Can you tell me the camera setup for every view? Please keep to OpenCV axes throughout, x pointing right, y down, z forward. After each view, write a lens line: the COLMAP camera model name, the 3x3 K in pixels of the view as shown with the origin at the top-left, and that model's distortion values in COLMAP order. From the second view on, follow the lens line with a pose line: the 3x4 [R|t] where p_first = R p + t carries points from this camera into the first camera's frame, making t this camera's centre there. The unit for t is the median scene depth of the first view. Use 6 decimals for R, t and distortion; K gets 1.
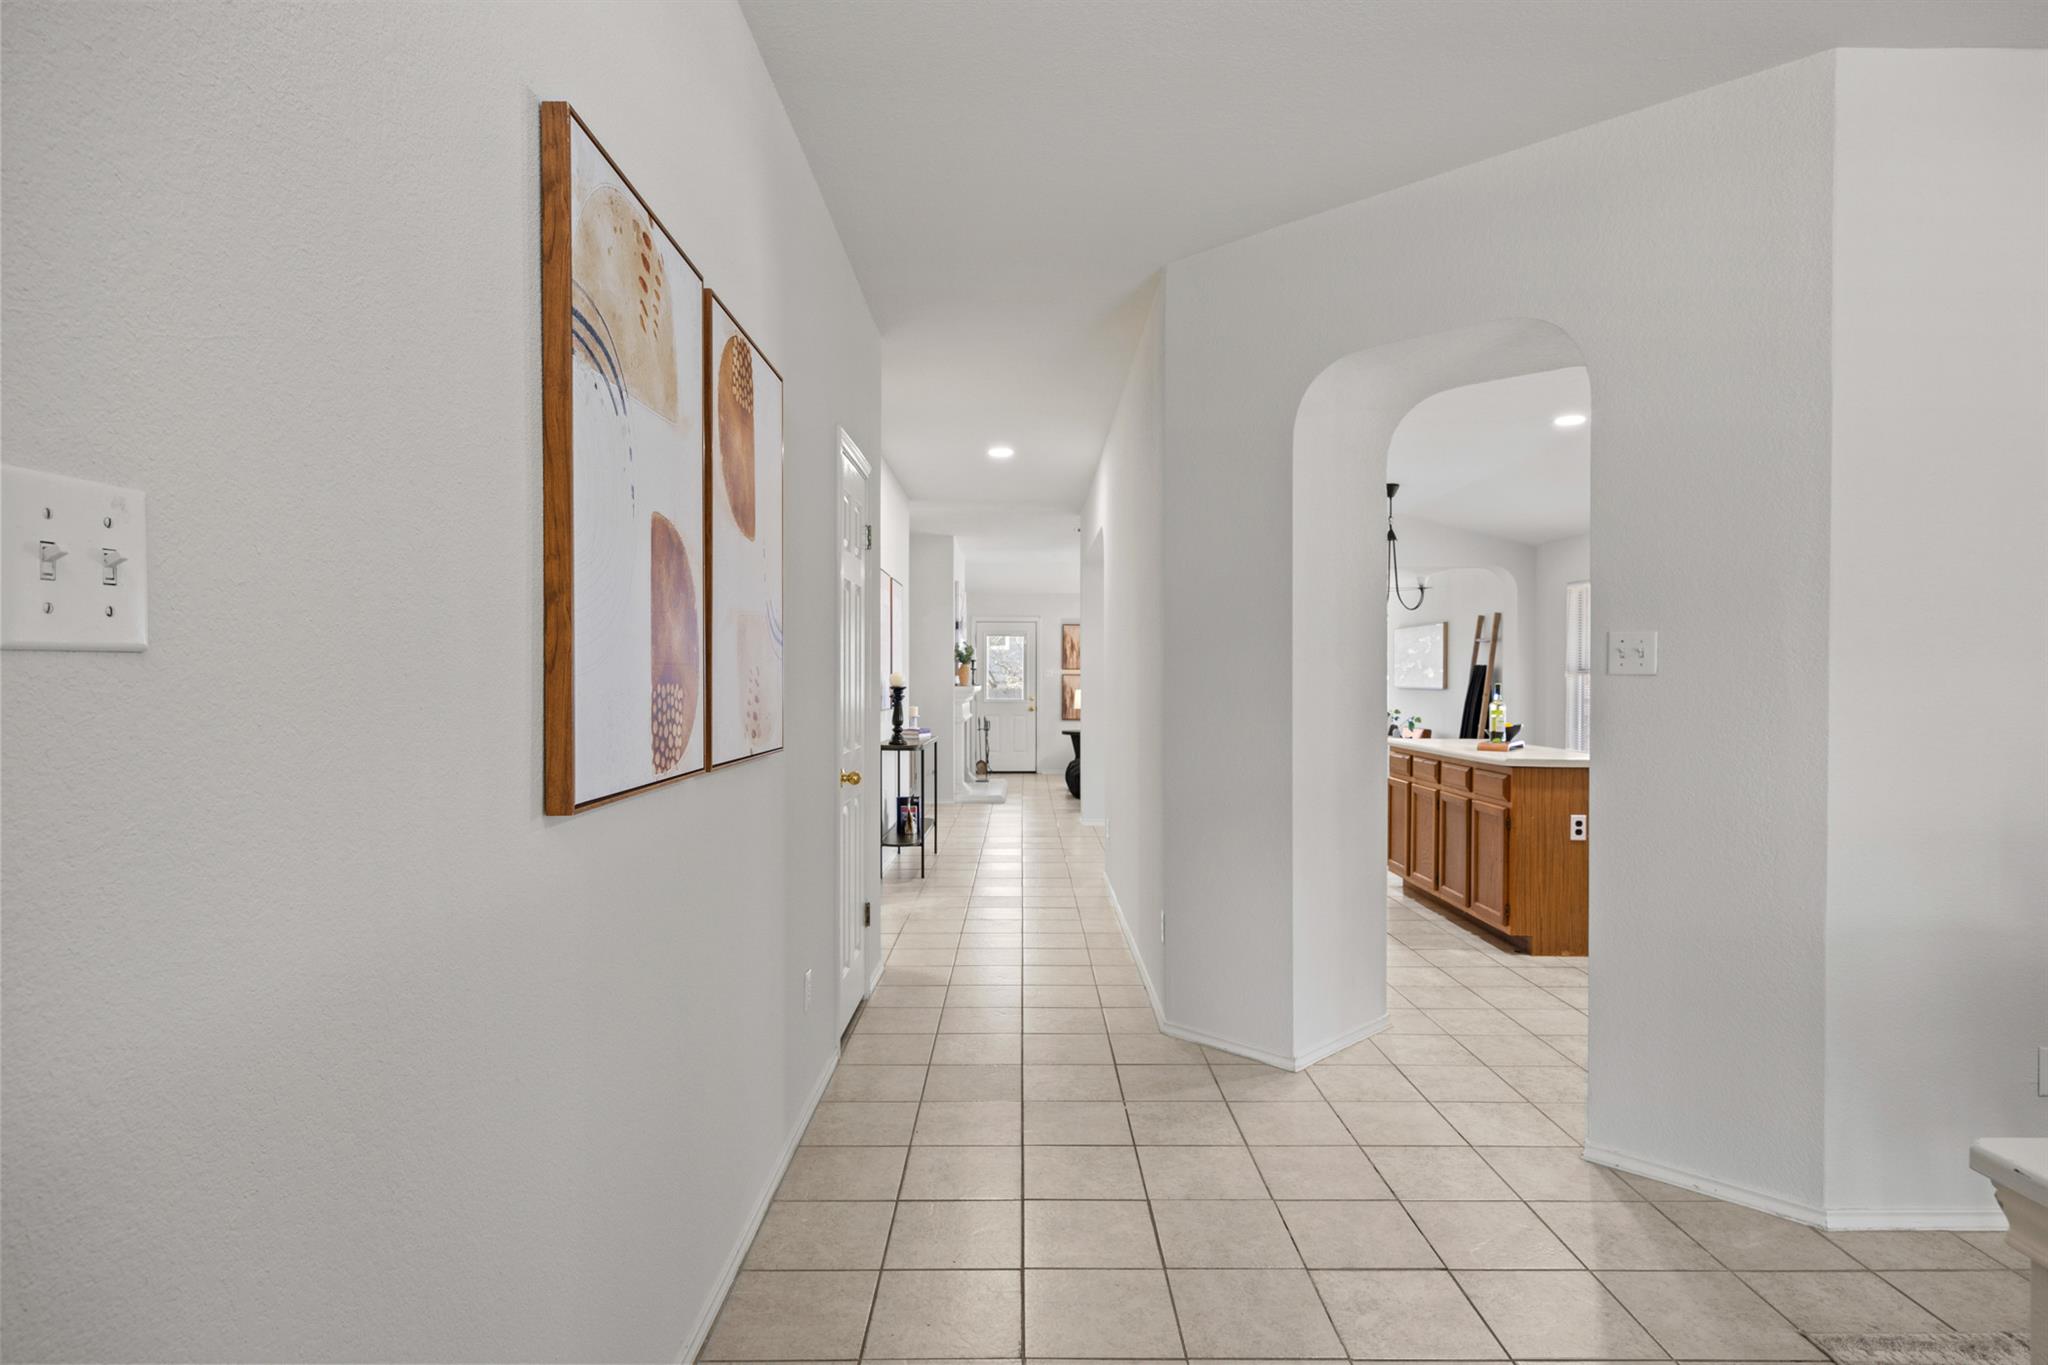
lens RADIAL K [[1053.0, 0, 1030.2], [0, 1053.0, 684.2], [0, 0, 1]] dist [0.001392, 0.001091]
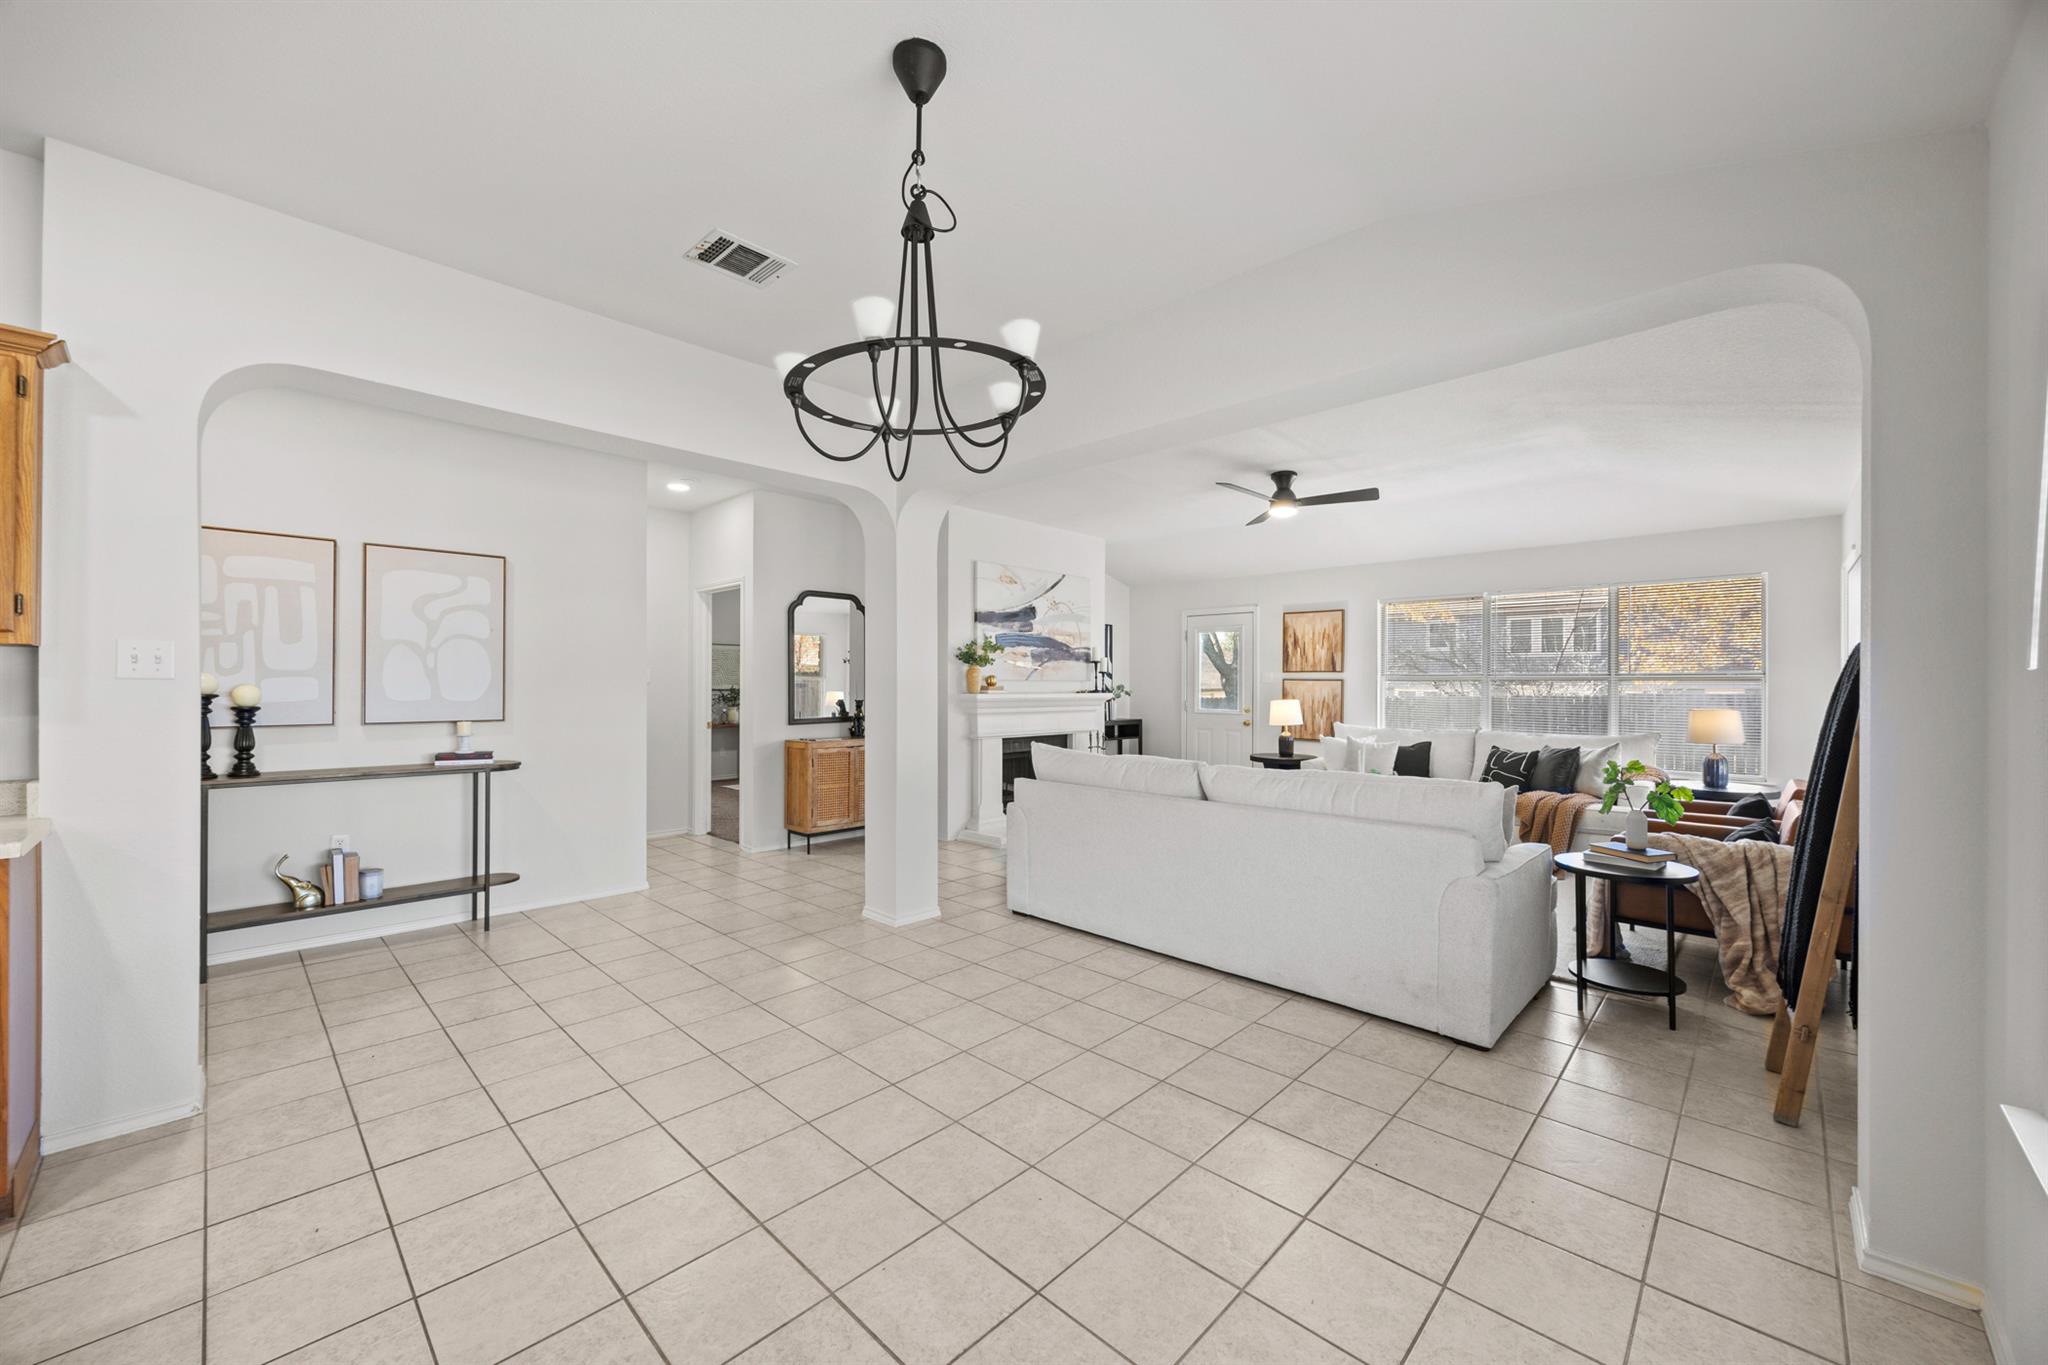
lens RADIAL K [[787.3, 0, 1025.2], [0, 787.3, 682.5], [0, 0, 1]] dist [-0.002797, -0.000218]
pose [[0.721586, 0.000120, -0.692325, 0.525406], [-0.006426, 0.999958, -0.006524, -0.003883], [0.692295, 0.009157, 0.721557, 0.854913]]
